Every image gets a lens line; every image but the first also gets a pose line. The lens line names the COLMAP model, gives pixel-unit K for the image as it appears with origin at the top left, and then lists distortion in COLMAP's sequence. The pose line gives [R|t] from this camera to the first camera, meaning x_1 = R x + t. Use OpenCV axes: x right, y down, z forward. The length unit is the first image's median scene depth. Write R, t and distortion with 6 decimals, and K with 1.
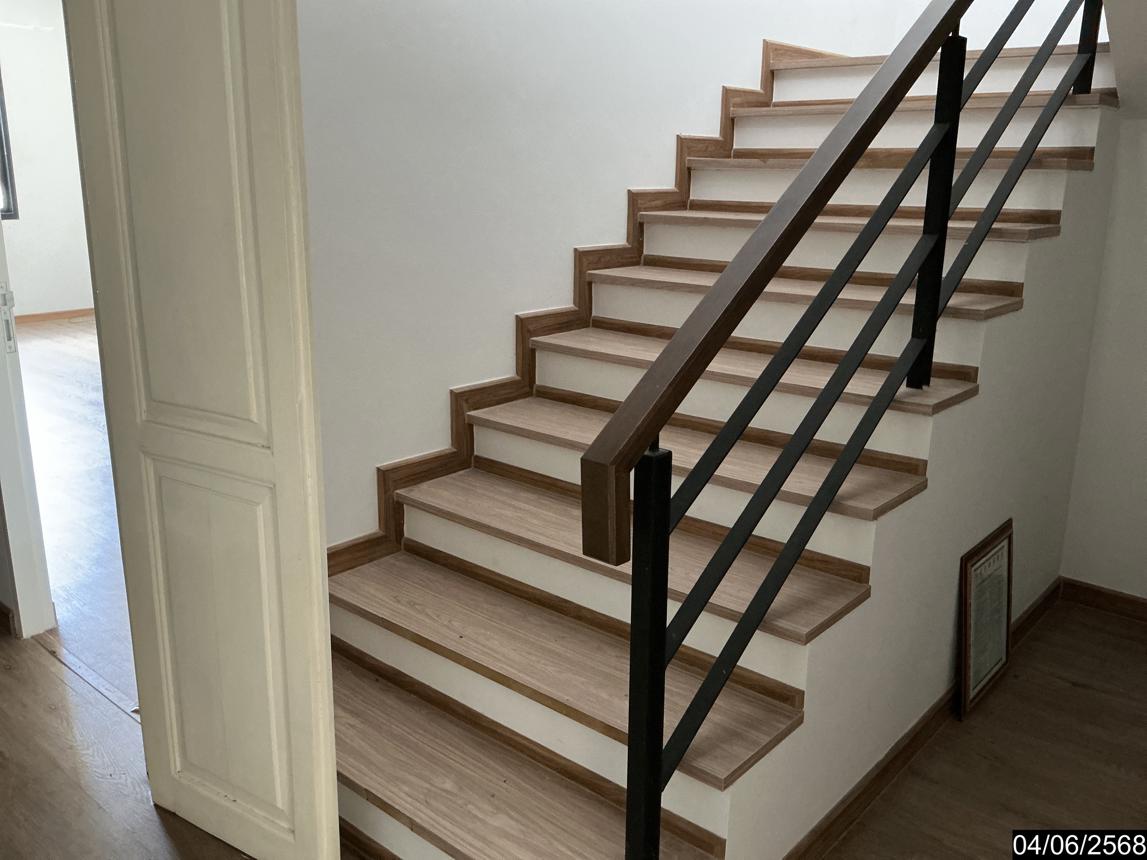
lens RADIAL K [[966.6, 0, 574.6], [0, 966.6, 424.8], [0, 0, 1]] dist [0.044649, -0.015935]
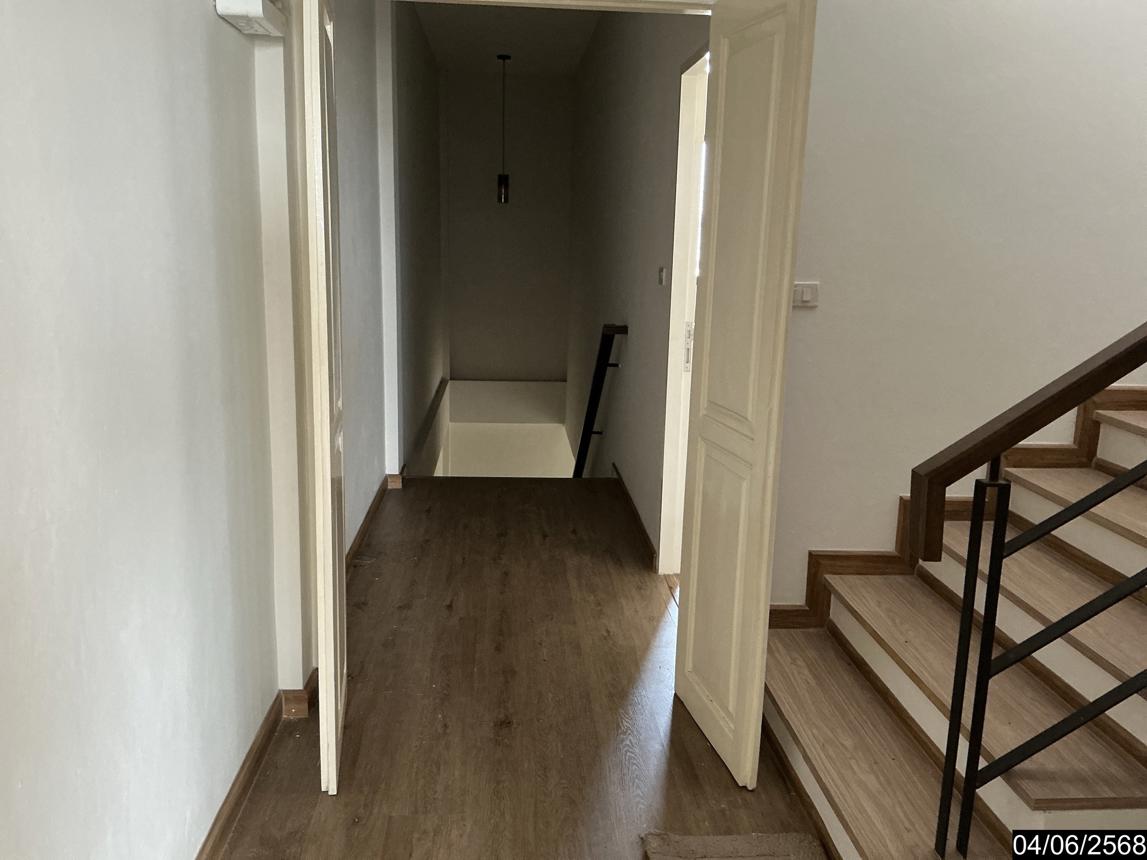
lens RADIAL K [[966.6, 0, 572.9], [0, 966.6, 431.6], [0, 0, 1]] dist [0.044649, -0.015935]
pose [[0.706481, 0.146093, -0.692489, 0.396309], [-0.196051, 0.980570, 0.006856, 0.046011], [0.680036, 0.130920, 0.721396, -0.155564]]
